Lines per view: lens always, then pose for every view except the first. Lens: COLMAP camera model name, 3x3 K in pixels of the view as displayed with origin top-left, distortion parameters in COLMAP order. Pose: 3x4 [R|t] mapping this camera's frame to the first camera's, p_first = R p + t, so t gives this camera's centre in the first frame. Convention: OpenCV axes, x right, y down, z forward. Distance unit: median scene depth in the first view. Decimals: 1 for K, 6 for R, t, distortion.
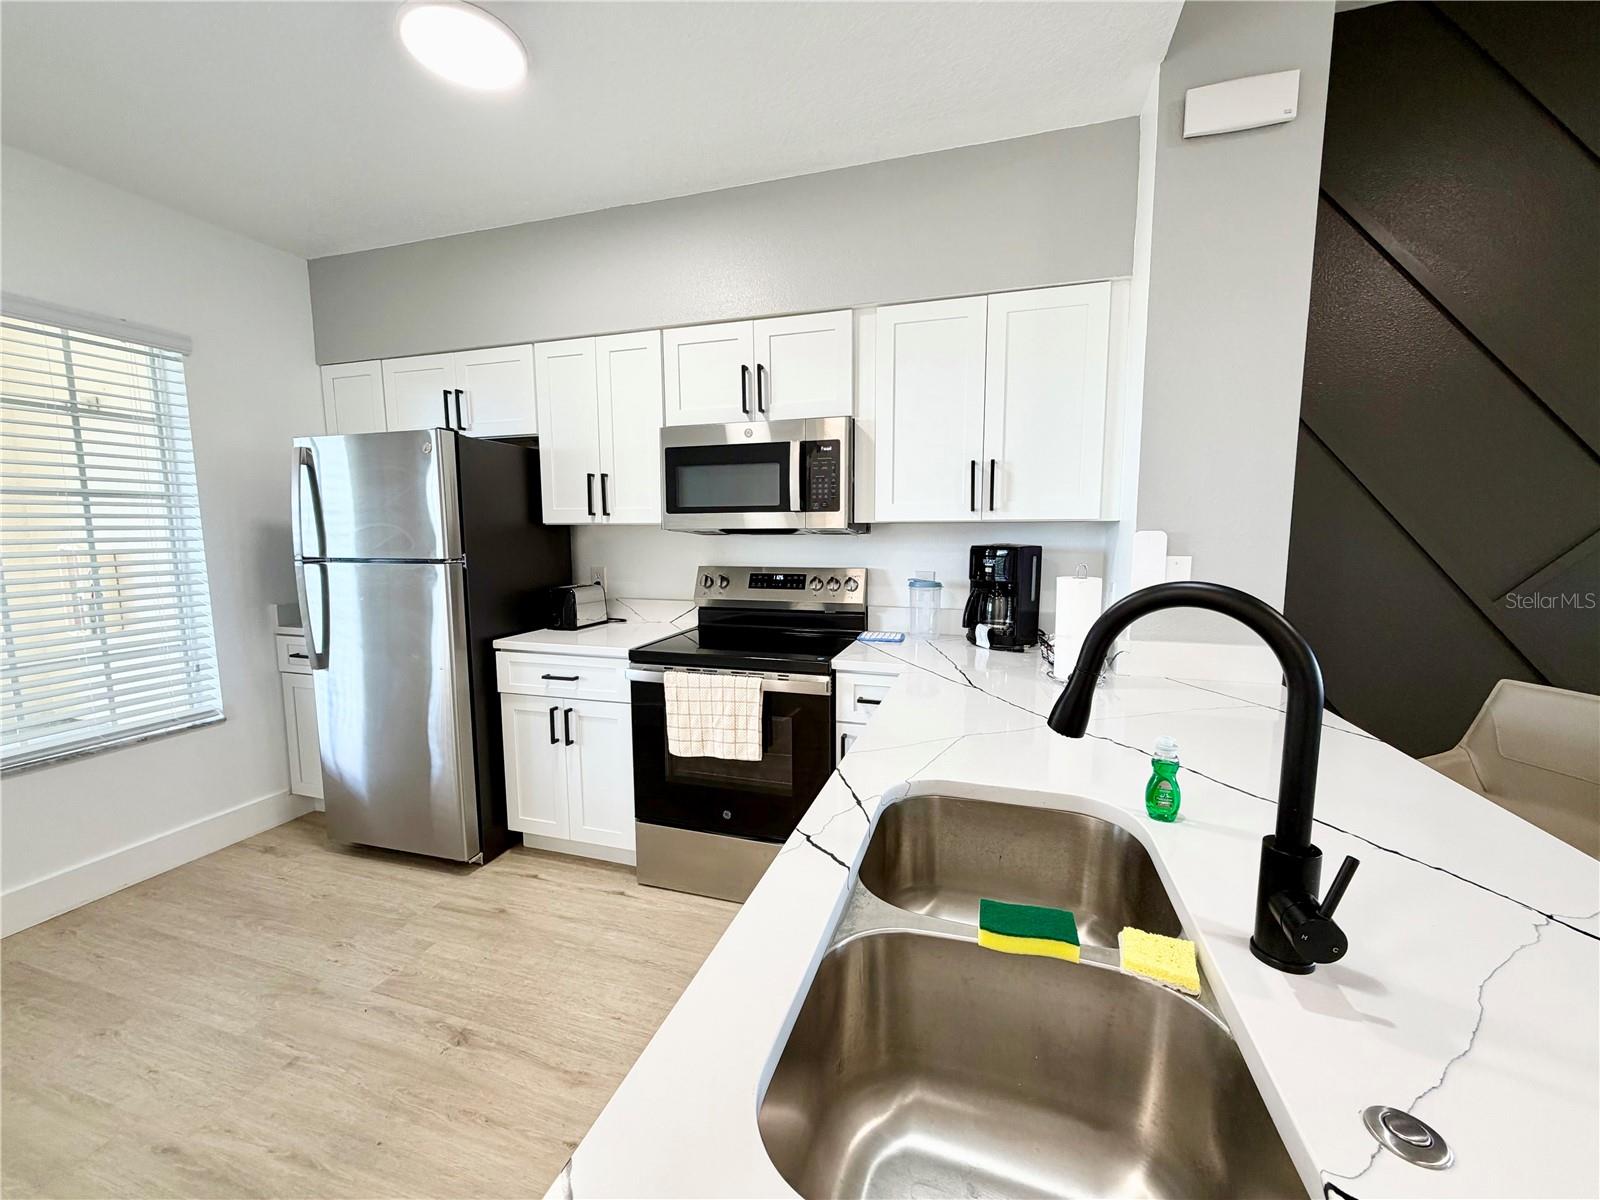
lens RADIAL K [[633.4, 0, 803.8], [0, 633.4, 603.6], [0, 0, 1]] dist [0.002391, 0.000028]
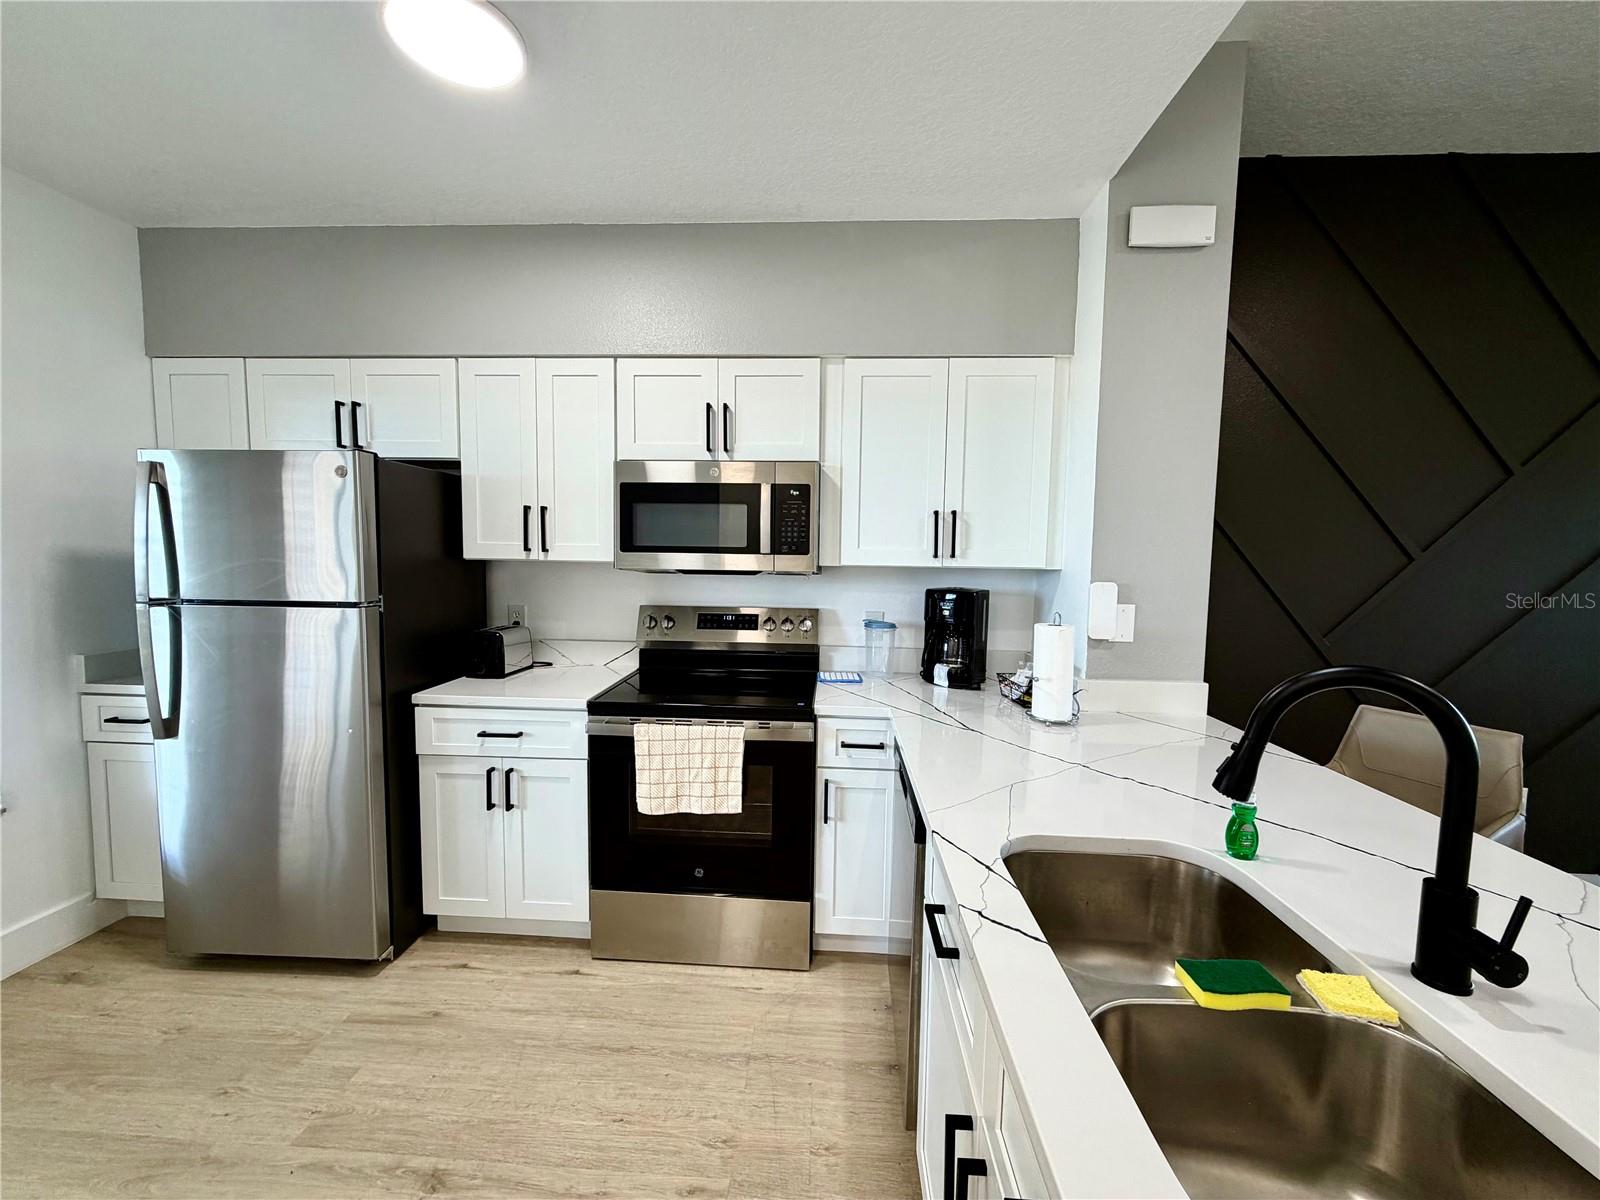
lens RADIAL K [[633.4, 0, 798.4], [0, 633.4, 603.9], [0, 0, 1]] dist [0.002391, 0.000028]
pose [[0.970231, -0.000685, 0.242179, -0.200346], [0.008731, 0.999445, -0.032152, -0.035271], [-0.242023, 0.033309, 0.969699, 0.031506]]
